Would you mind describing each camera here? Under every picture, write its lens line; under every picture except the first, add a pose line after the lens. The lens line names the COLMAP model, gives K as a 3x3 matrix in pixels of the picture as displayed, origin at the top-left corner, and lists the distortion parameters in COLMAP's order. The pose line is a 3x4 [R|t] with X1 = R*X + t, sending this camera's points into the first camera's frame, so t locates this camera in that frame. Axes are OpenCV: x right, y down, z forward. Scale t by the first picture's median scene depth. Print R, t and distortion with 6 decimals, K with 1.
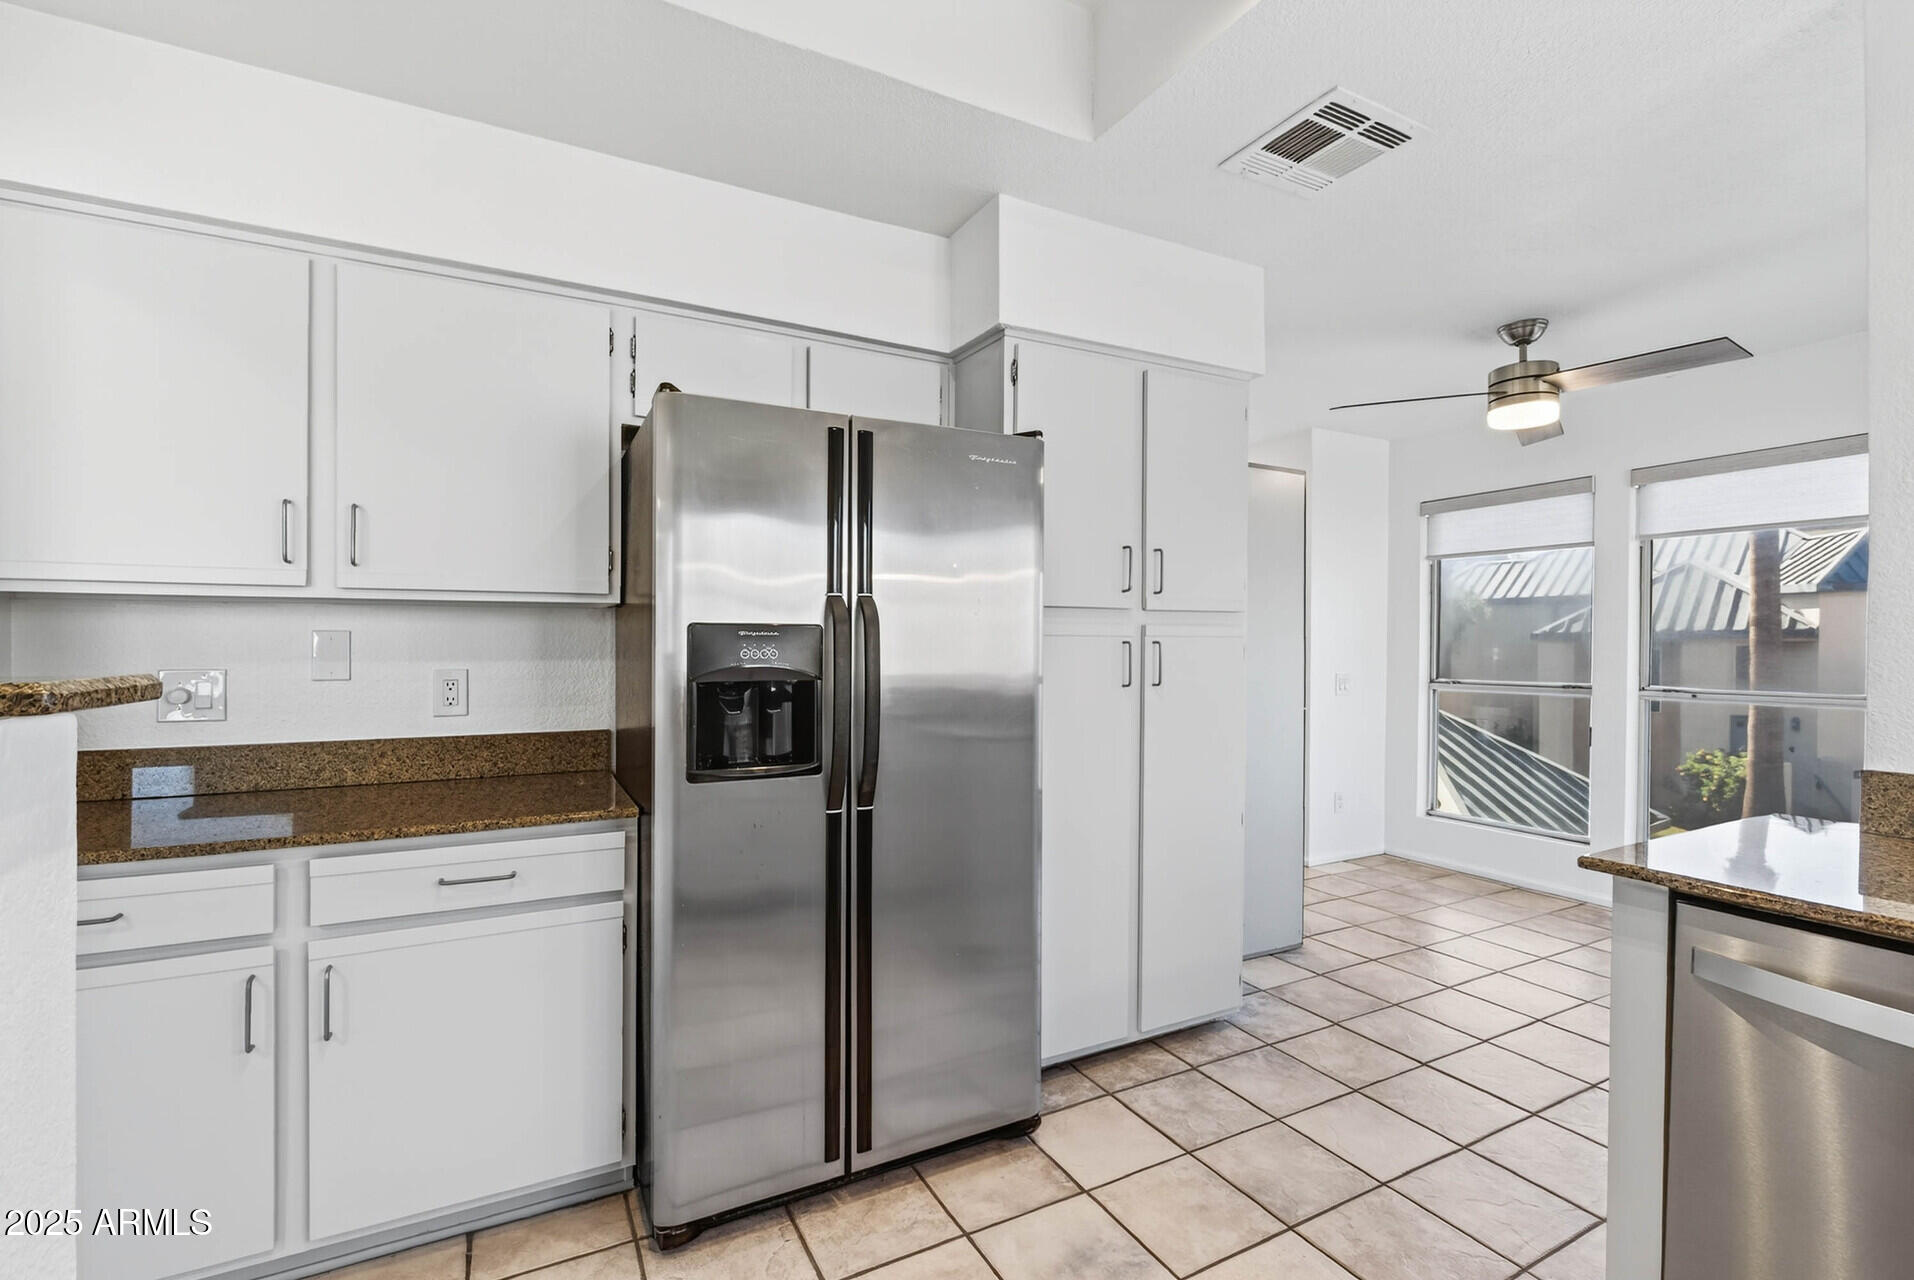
lens RADIAL K [[857.0, 0, 954.1], [0, 857.0, 654.0], [0, 0, 1]] dist [0.008040, -0.000863]
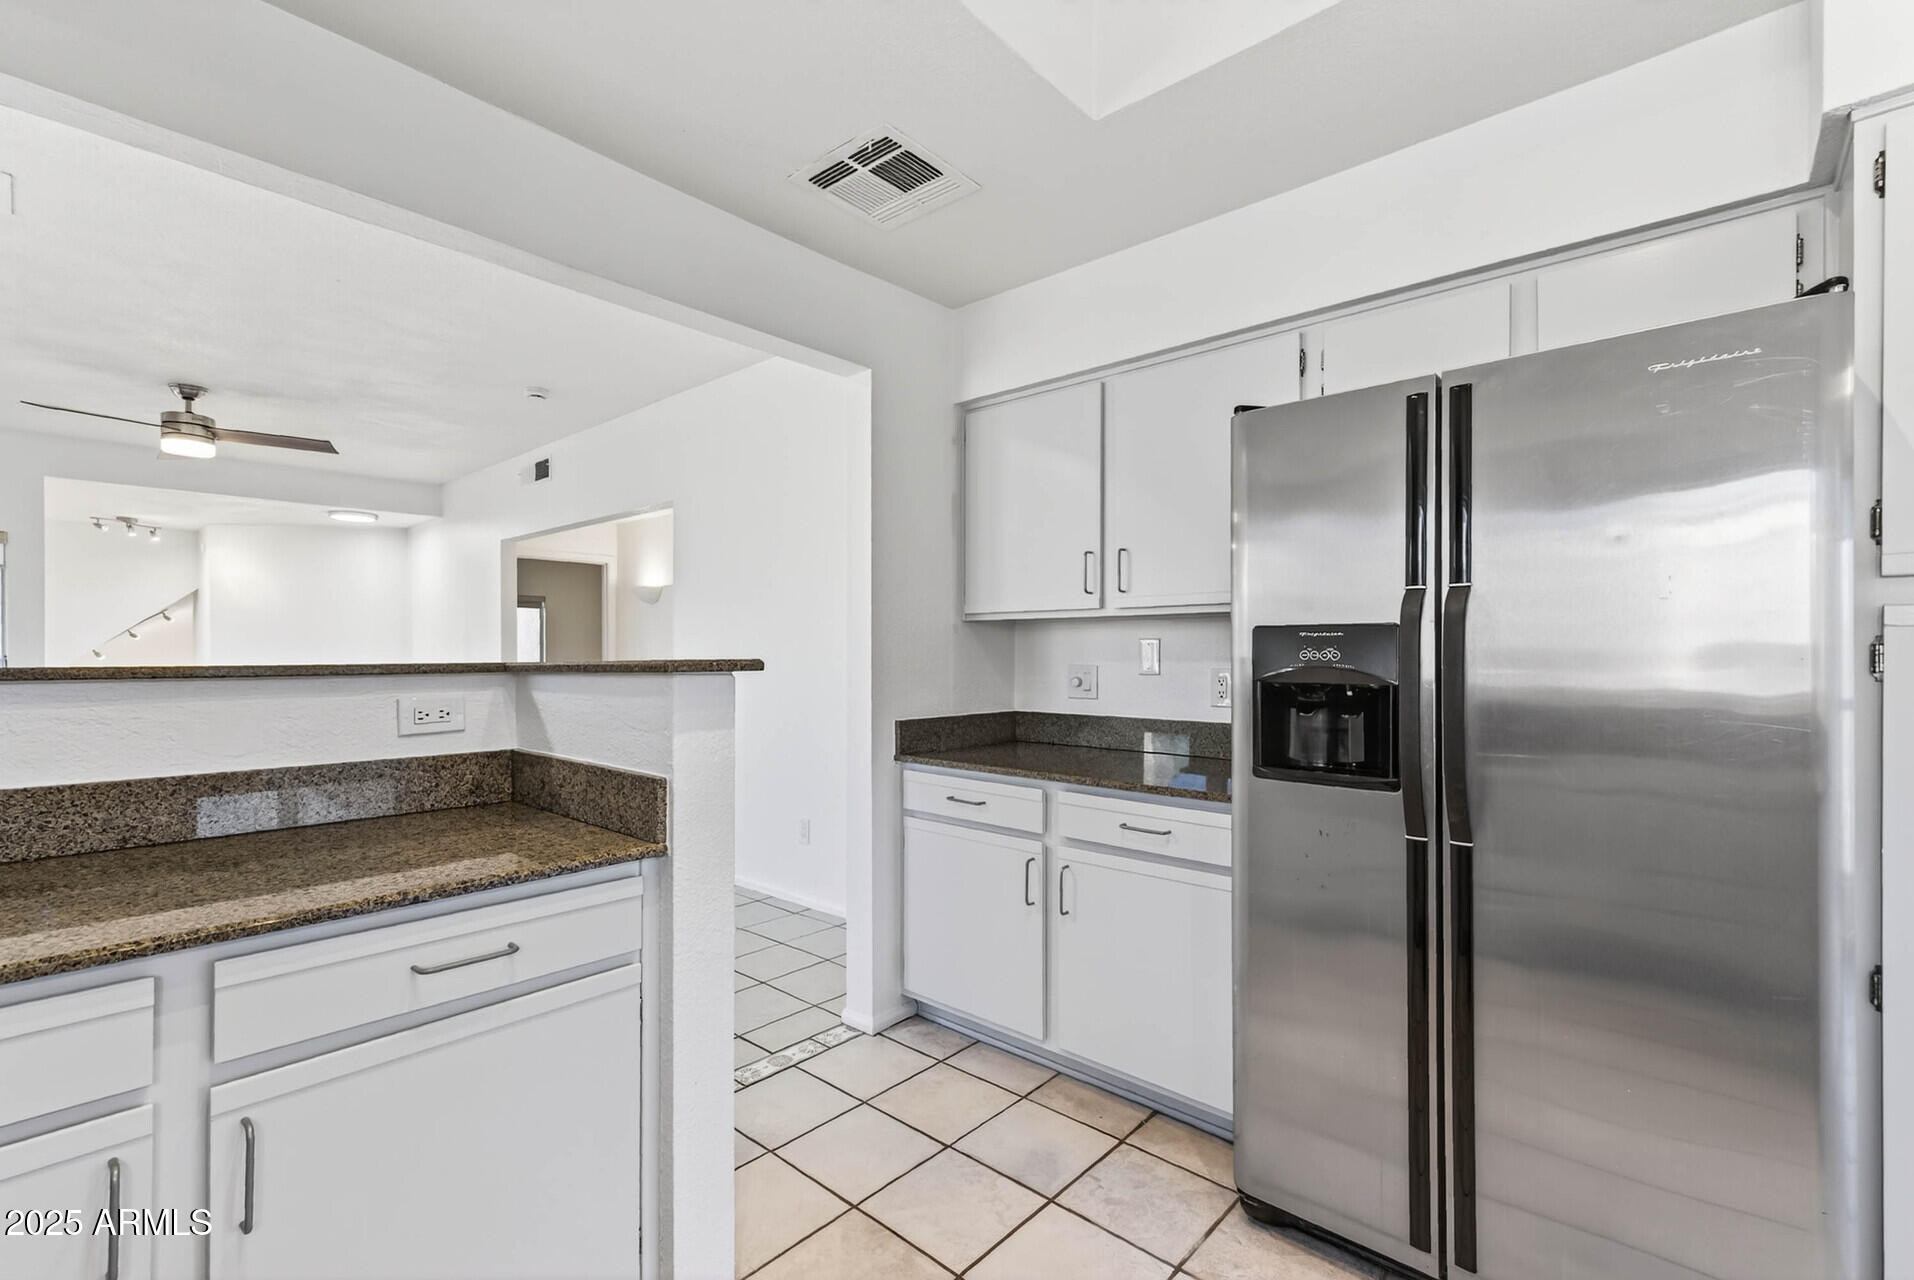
lens RADIAL K [[857.0, 0, 962.2], [0, 857.0, 637.8], [0, 0, 1]] dist [0.008040, -0.000863]
pose [[0.349589, -0.018454, -0.936721, 0.518972], [-0.003967, 0.999768, -0.021176, 0.002322], [0.936895, 0.011119, 0.349435, 0.272292]]
